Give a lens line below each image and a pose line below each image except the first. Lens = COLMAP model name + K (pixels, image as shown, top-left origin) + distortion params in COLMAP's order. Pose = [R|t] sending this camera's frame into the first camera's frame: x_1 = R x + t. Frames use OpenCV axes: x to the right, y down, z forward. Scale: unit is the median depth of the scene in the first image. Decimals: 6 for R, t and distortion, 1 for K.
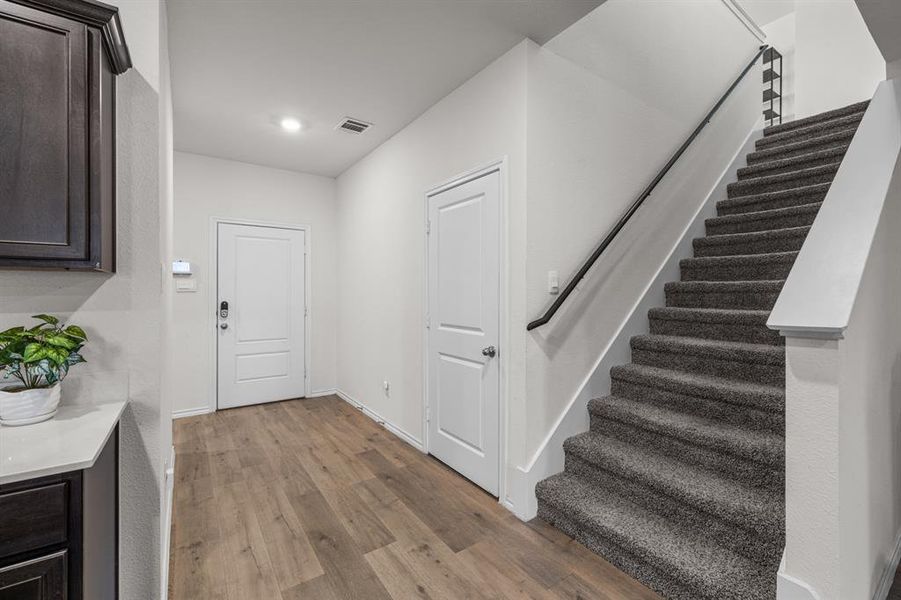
lens RADIAL K [[379.7, 0, 450.5], [0, 379.7, 300.0], [0, 0, 1]] dist [0.000448, 0.000062]
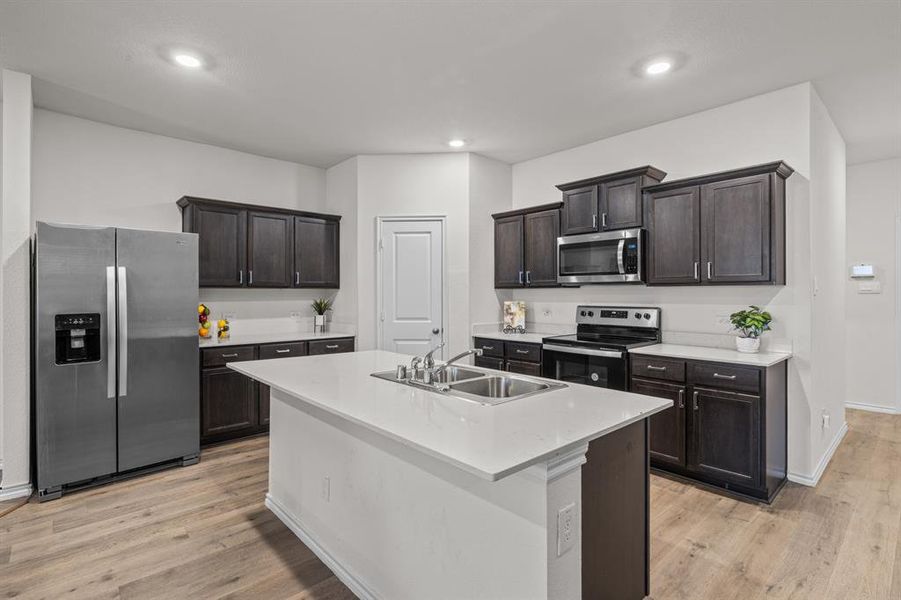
lens RADIAL K [[433.7, 0, 435.3], [0, 433.7, 293.6], [0, 0, 1]] dist [0.002067, 0.000460]
pose [[0.112168, -0.008263, -0.993655, 1.201070], [-0.009884, 0.999907, -0.009430, 0.009382], [0.993640, 0.010879, 0.112075, -1.092300]]
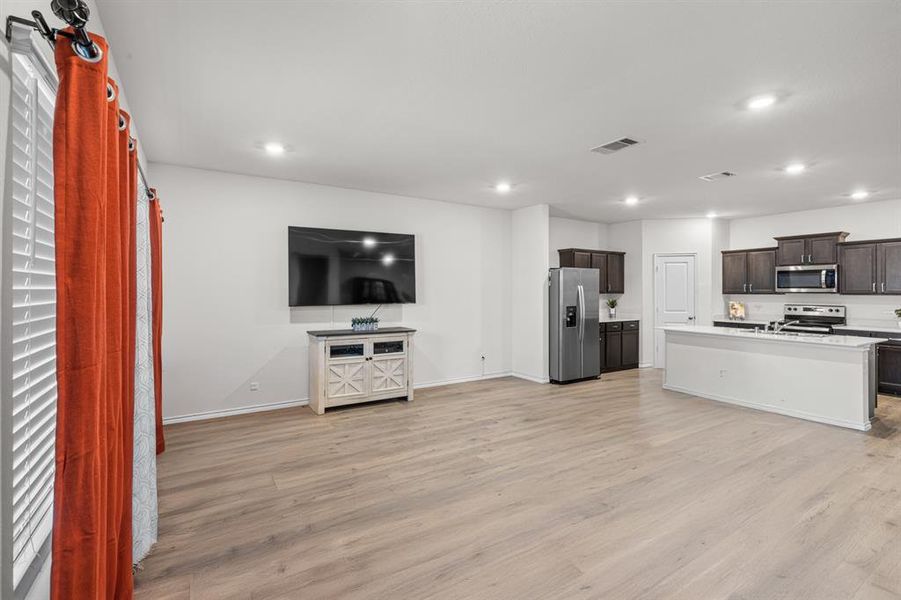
lens RADIAL K [[395.1, 0, 447.8], [0, 395.1, 282.2], [0, 0, 1]] dist [-0.001152, -0.000401]
pose [[-0.030358, -0.027323, -0.999166, 3.690550], [-0.014591, 0.999532, -0.026890, -0.035315], [0.999433, 0.013762, -0.030742, -4.269524]]
